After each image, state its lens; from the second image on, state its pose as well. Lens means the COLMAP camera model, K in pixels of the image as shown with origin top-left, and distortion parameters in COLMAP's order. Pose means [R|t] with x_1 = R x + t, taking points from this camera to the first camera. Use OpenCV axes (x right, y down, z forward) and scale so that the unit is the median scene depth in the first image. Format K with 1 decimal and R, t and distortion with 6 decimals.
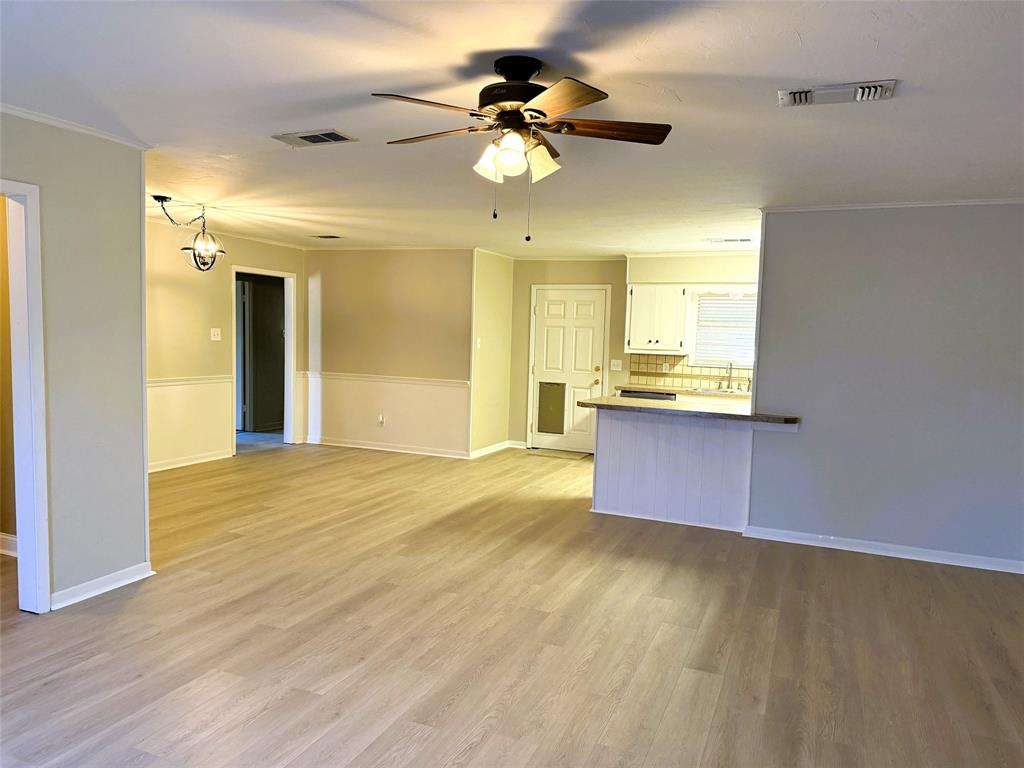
lens RADIAL K [[719.9, 0, 534.6], [0, 719.9, 382.3], [0, 0, 1]] dist [0.060102, -0.068817]
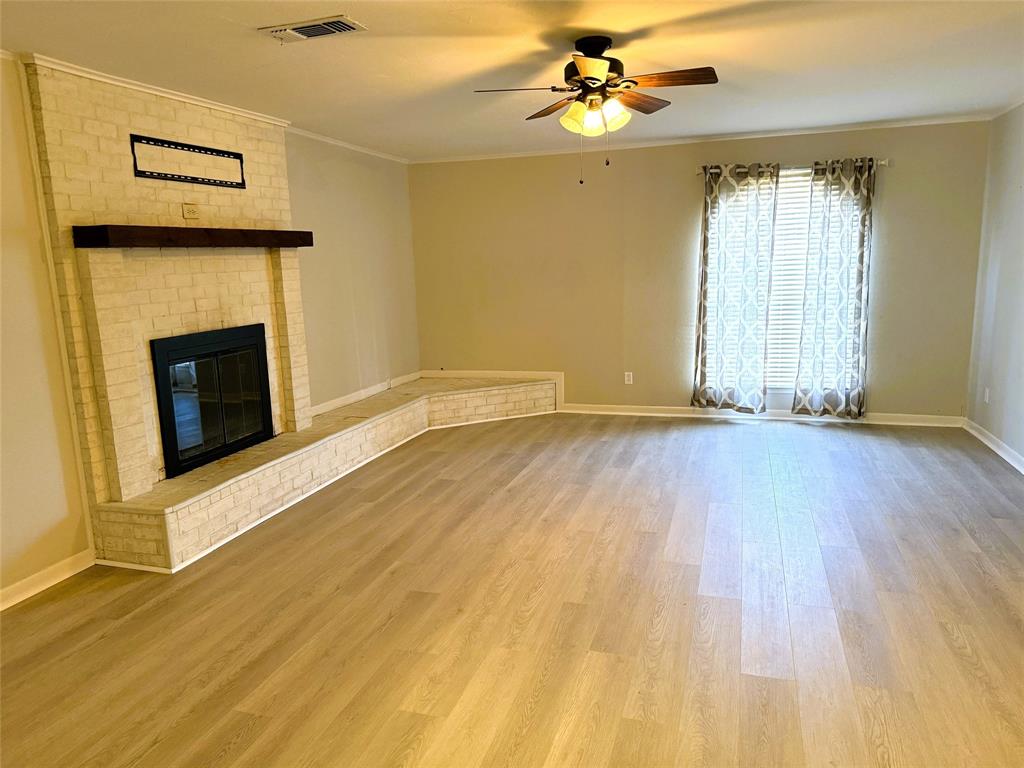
lens RADIAL K [[719.9, 0, 515.5], [0, 719.9, 390.6], [0, 0, 1]] dist [0.060102, -0.068817]
pose [[-0.998062, 0.011798, -0.061093, 0.096564], [-0.004048, 0.967467, 0.252965, -0.079319], [0.062090, 0.252722, -0.965545, 1.141859]]
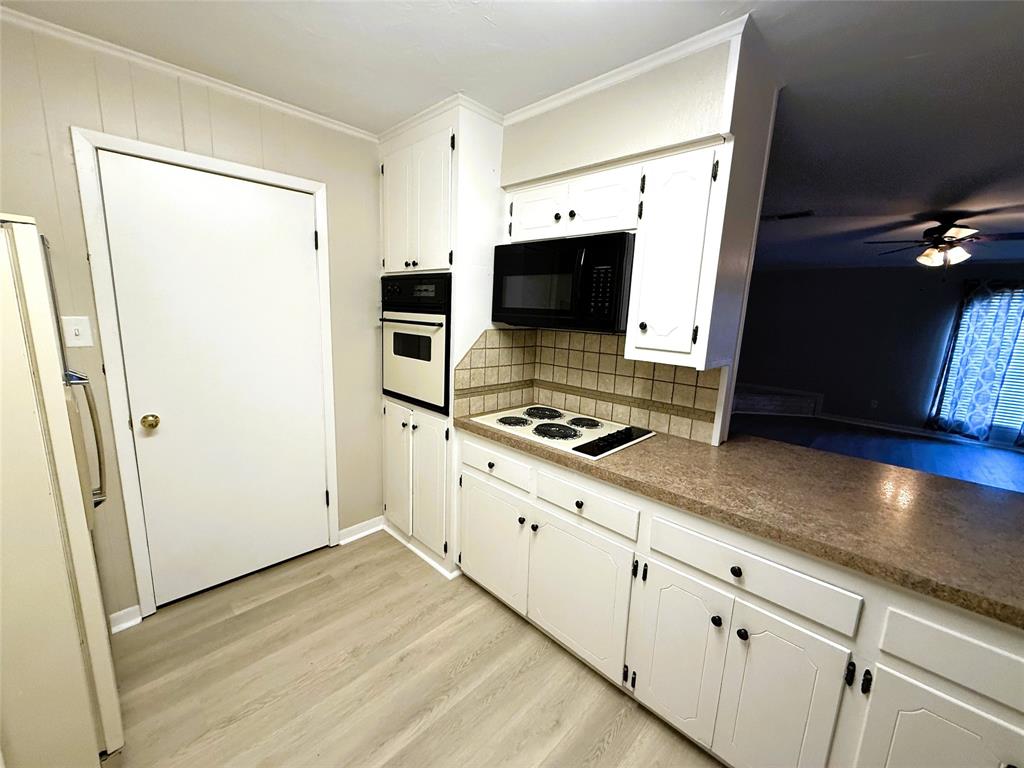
lens RADIAL K [[408.4, 0, 511.7], [0, 408.4, 382.7], [0, 0, 1]] dist [0.000860, -0.000276]
pose [[-0.916698, -0.141395, 0.373727, 0.342719], [-0.047919, 0.967450, 0.248486, -0.083030], [-0.396697, 0.209878, -0.893635, 1.378038]]
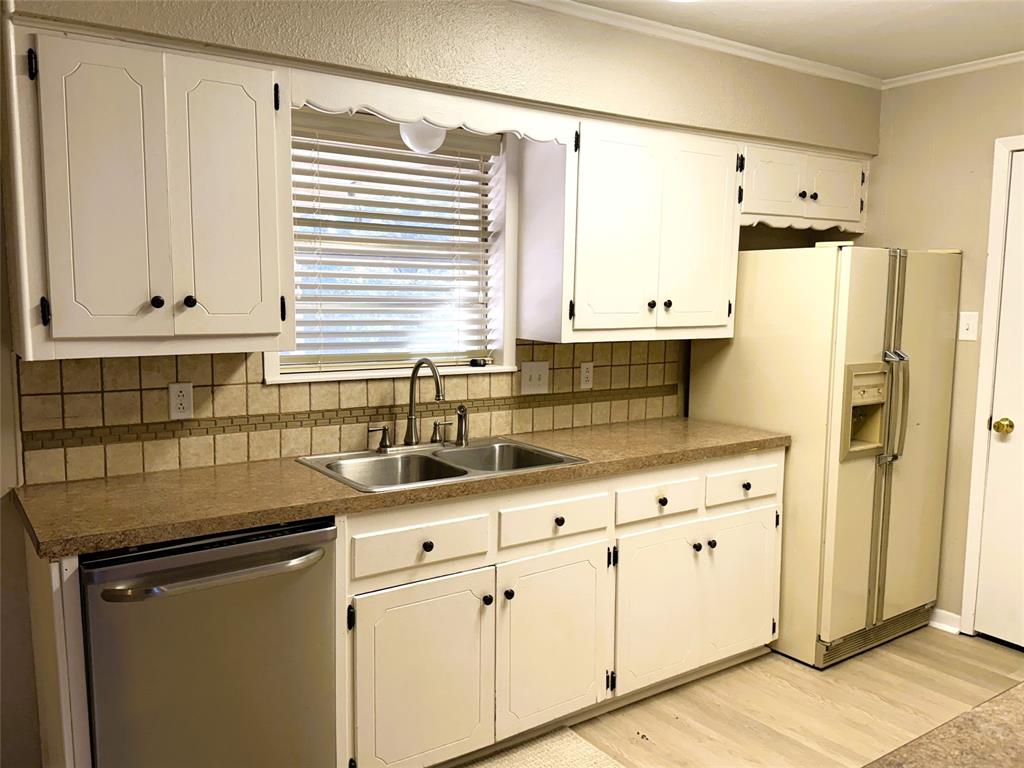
lens RADIAL K [[833.0, 0, 510.1], [0, 833.0, 390.7], [0, 0, 1]] dist [0.093612, -0.135503]
pose [[0.556632, -0.134879, 0.819737, 0.000566], [0.064900, 0.990777, 0.118952, -0.081590], [-0.828220, -0.013011, 0.560252, 1.152075]]
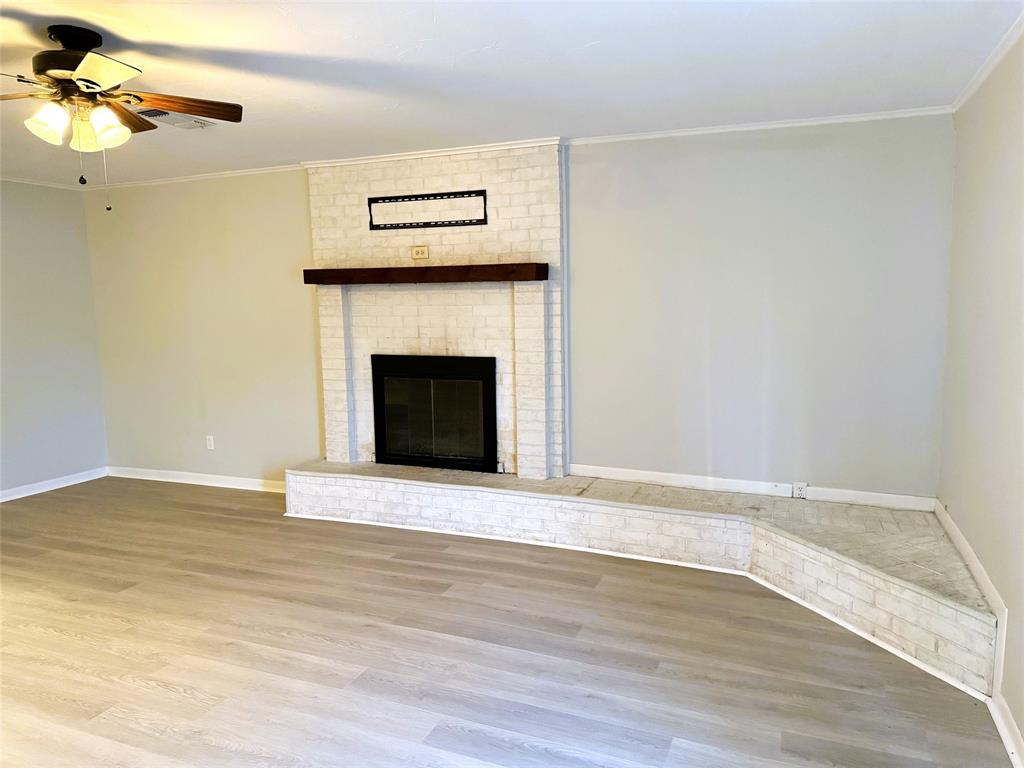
lens RADIAL K [[719.9, 0, 512.3], [0, 719.9, 385.2], [0, 0, 1]] dist [0.060102, -0.068817]
pose [[0.015360, -0.153059, 0.988098, -0.517324], [0.084632, 0.984867, 0.151243, -0.029533], [-0.996294, 0.081302, 0.028081, 0.195295]]
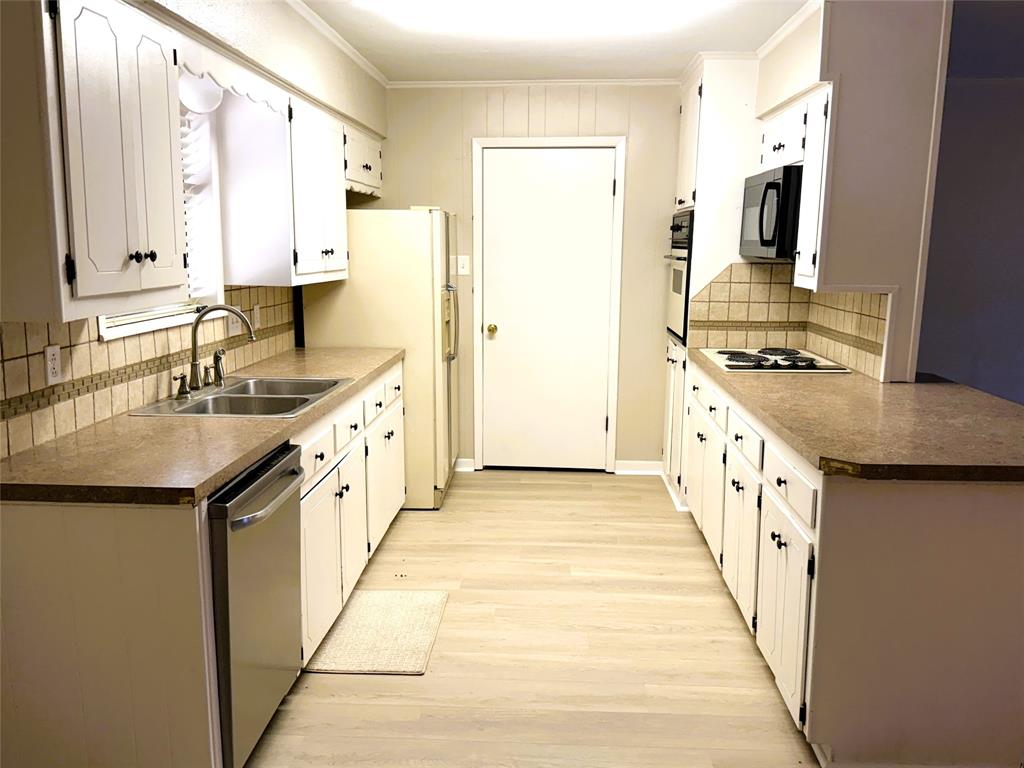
lens RADIAL K [[833.0, 0, 508.4], [0, 833.0, 382.2], [0, 0, 1]] dist [0.093612, -0.135503]
pose [[-0.303426, -0.199350, 0.931768, -0.199559], [0.042647, 0.974049, 0.222284, -0.110606], [-0.951900, 0.107184, -0.287050, 1.472668]]
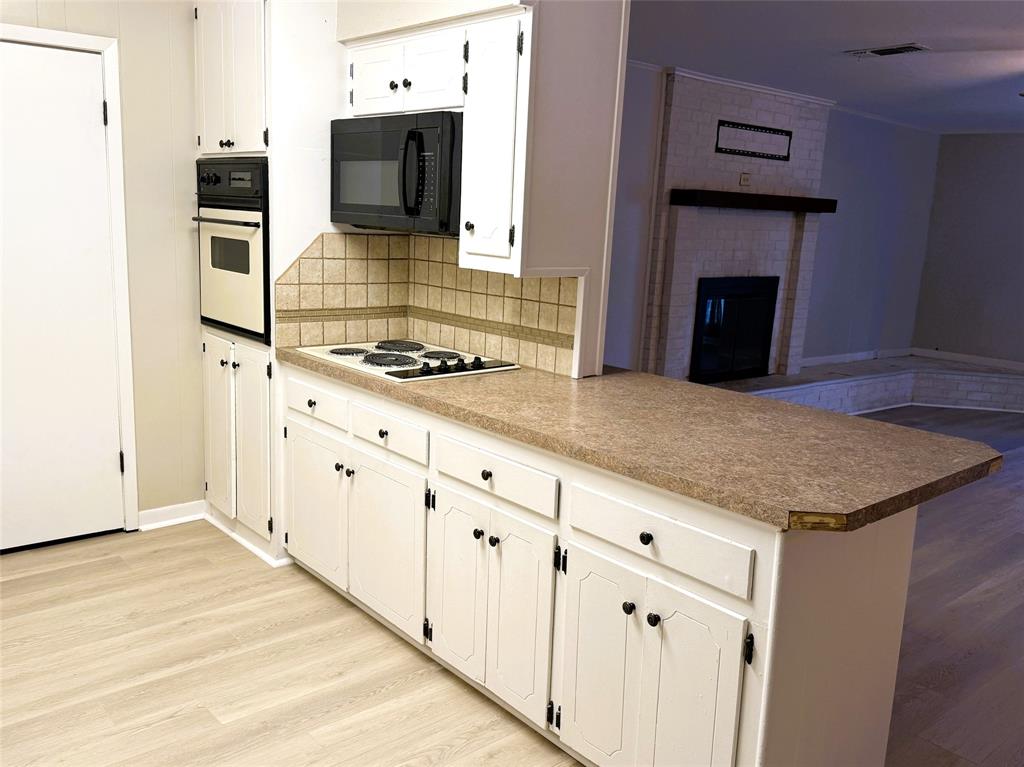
lens RADIAL K [[874.5, 0, 518.2], [0, 874.5, 387.0], [0, 0, 1]] dist [0.114446, -0.201907]
pose [[-0.876872, -0.165802, 0.451227, 0.081207], [-0.043313, 0.962071, 0.269340, -0.104711], [-0.478769, 0.216632, -0.850794, 1.529250]]
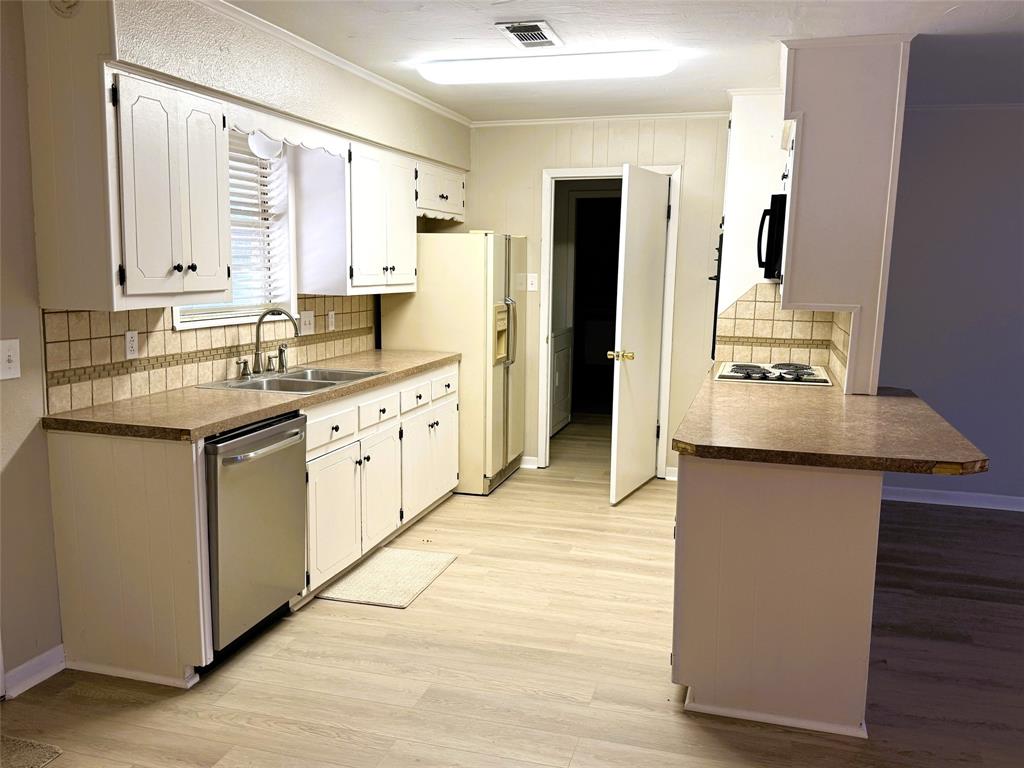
lens RADIAL K [[833.0, 0, 505.1], [0, 833.0, 398.1], [0, 0, 1]] dist [0.093612, -0.135503]
pose [[-0.075730, -0.201437, 0.976569, -0.341462], [0.045252, 0.977679, 0.205175, -0.107030], [-0.996101, 0.059729, -0.064924, 1.342976]]
